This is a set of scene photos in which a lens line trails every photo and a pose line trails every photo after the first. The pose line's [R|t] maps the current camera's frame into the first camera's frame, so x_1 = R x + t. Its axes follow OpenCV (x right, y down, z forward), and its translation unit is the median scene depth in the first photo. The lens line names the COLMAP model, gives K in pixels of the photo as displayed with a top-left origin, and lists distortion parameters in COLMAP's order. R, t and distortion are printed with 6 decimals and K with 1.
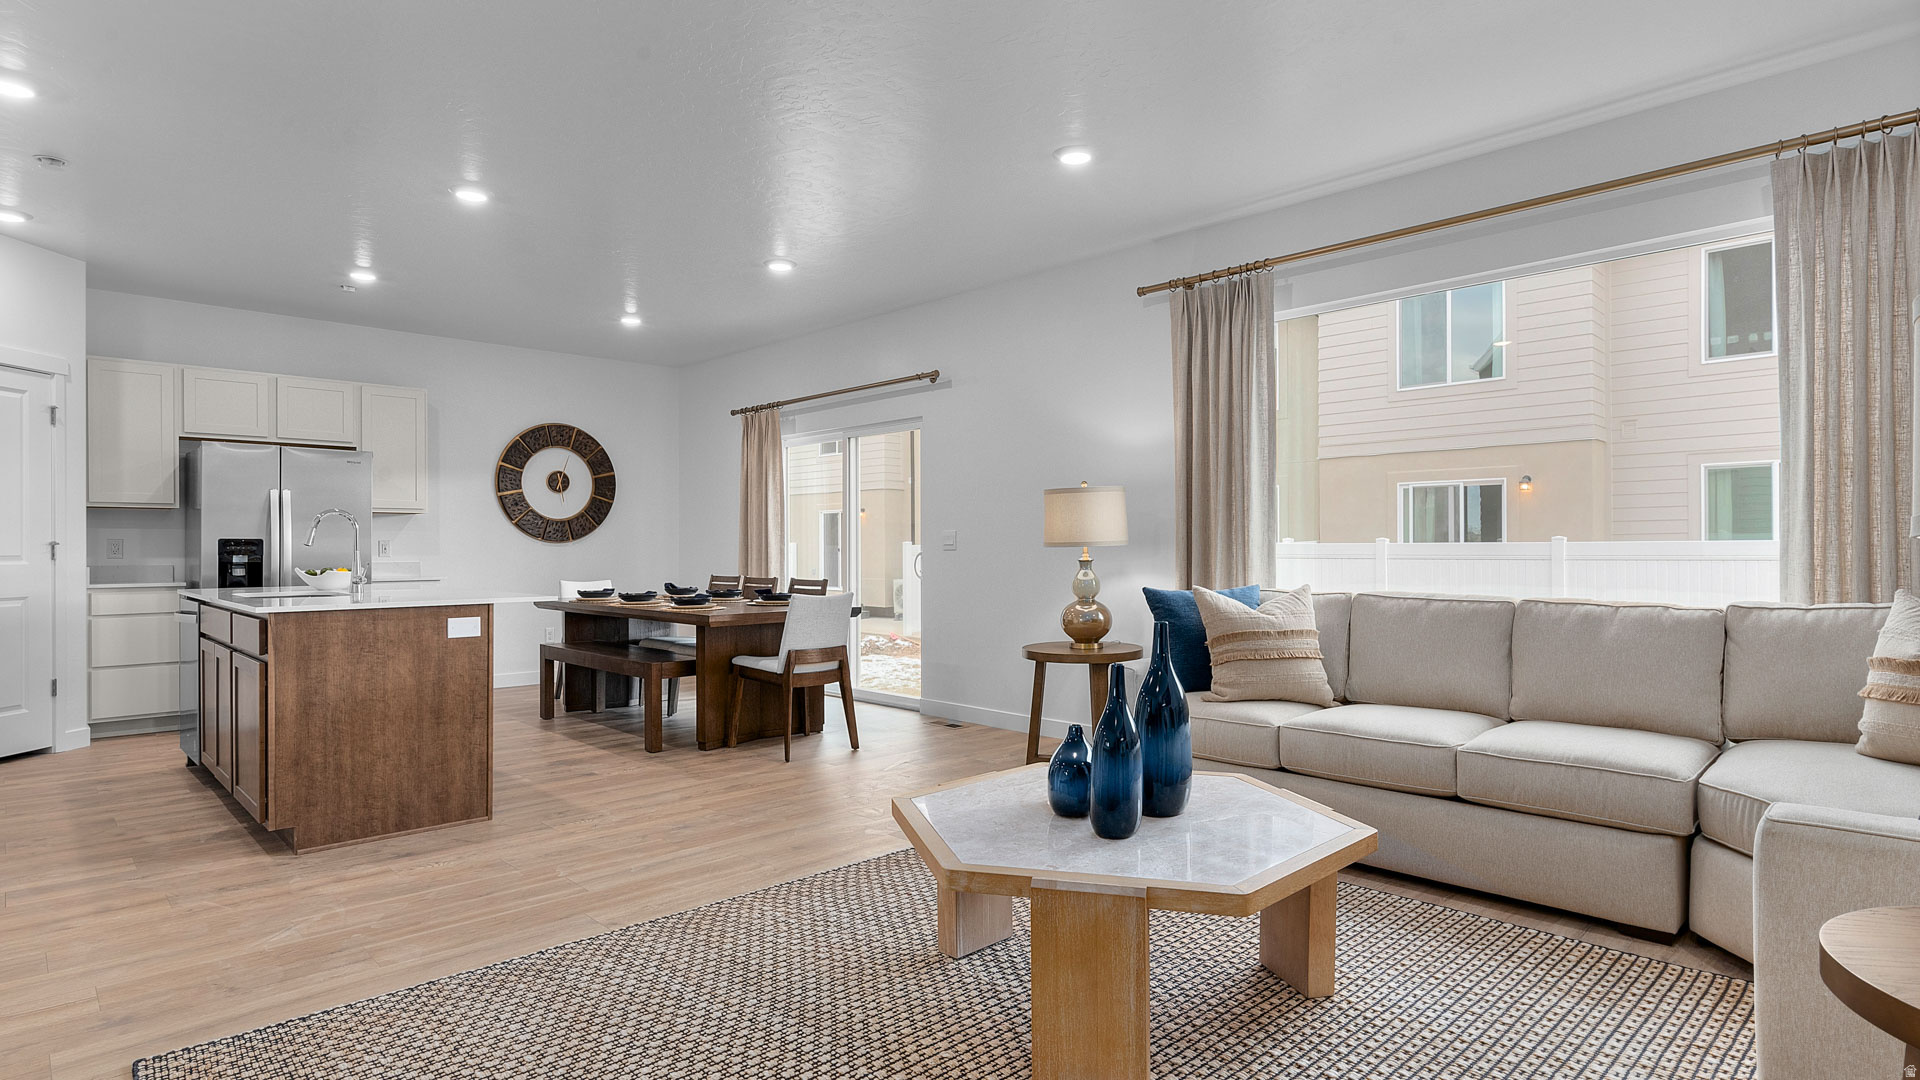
lens RADIAL K [[992.0, 0, 950.7], [0, 992.0, 546.6], [0, 0, 1]] dist [-0.001168, 0.000344]
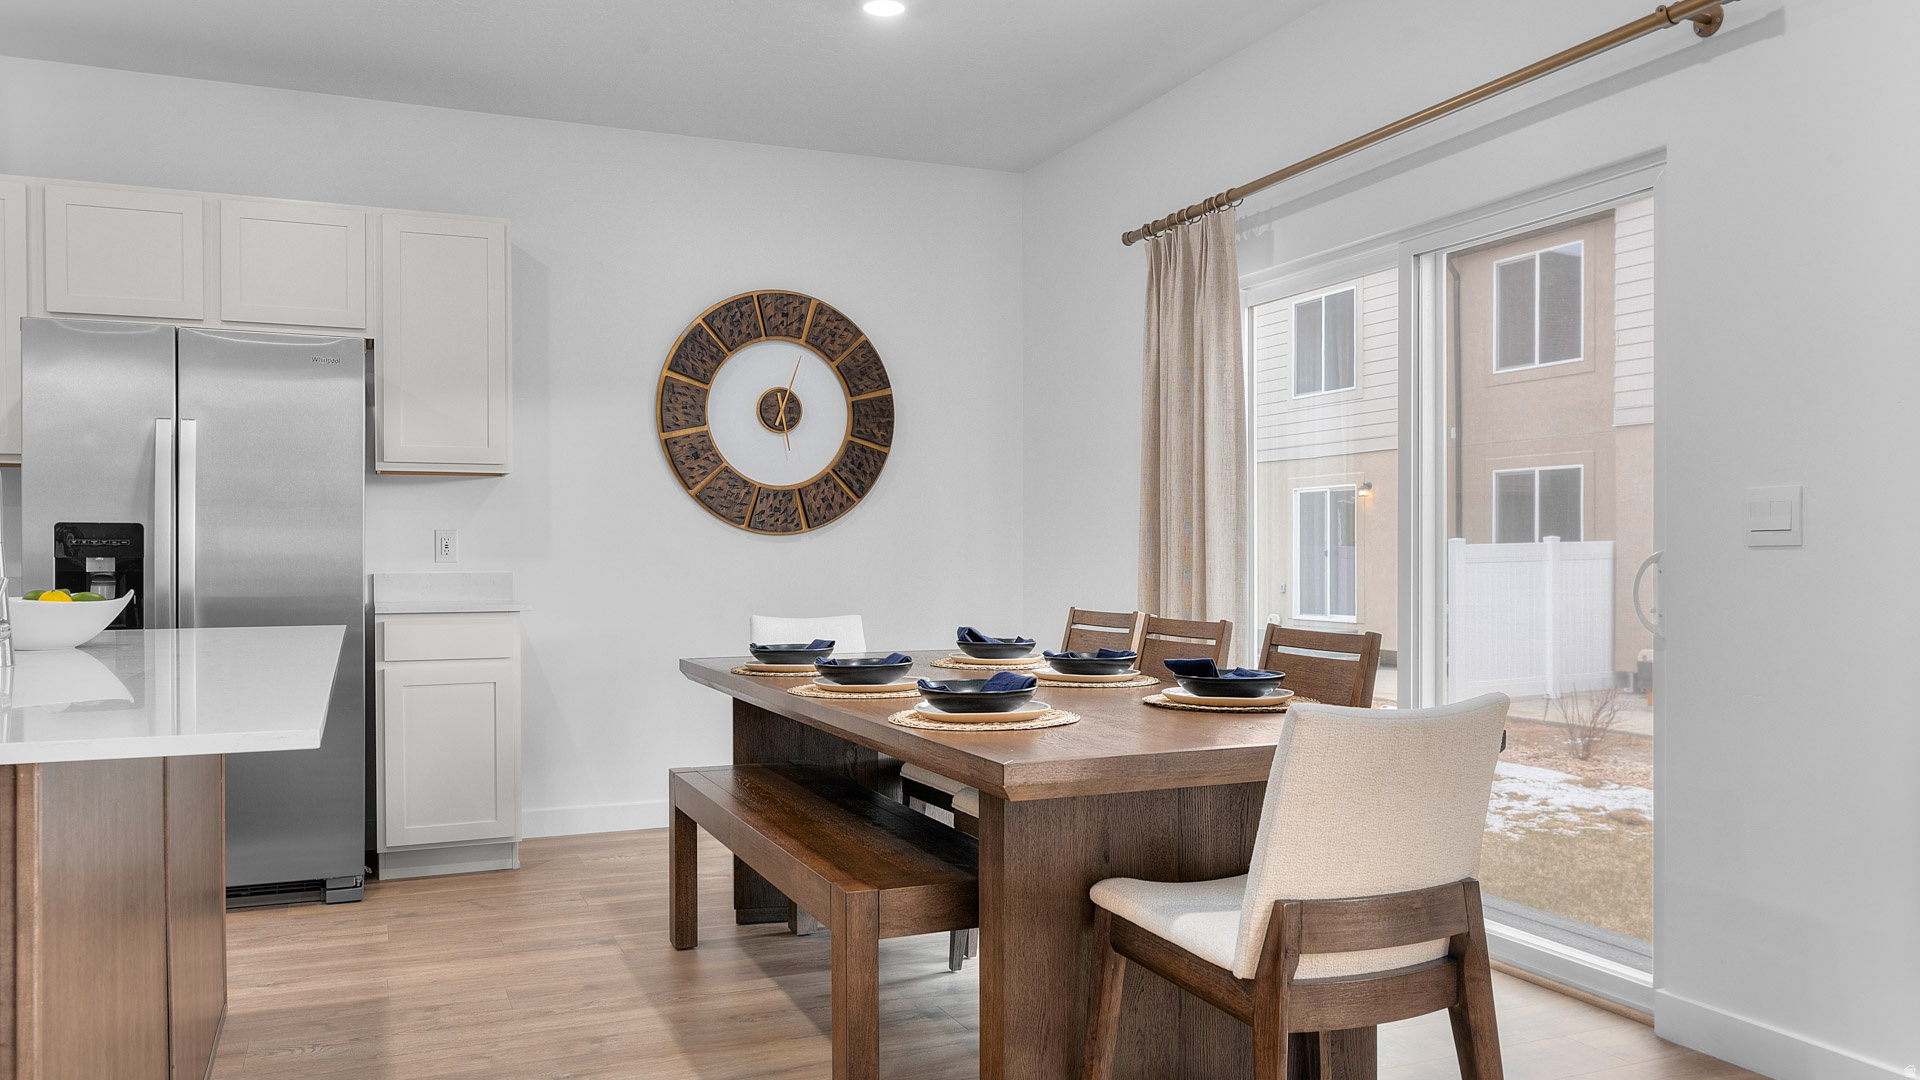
lens RADIAL K [[1427.6, 0, 956.2], [0, 1427.6, 551.7], [0, 0, 1]] dist [-0.069039, -0.000936]
pose [[0.937329, 0.002723, -0.348435, -0.079770], [-0.001910, 0.999995, 0.002675, 0.003107], [0.348440, -0.001841, 0.937329, 0.433698]]
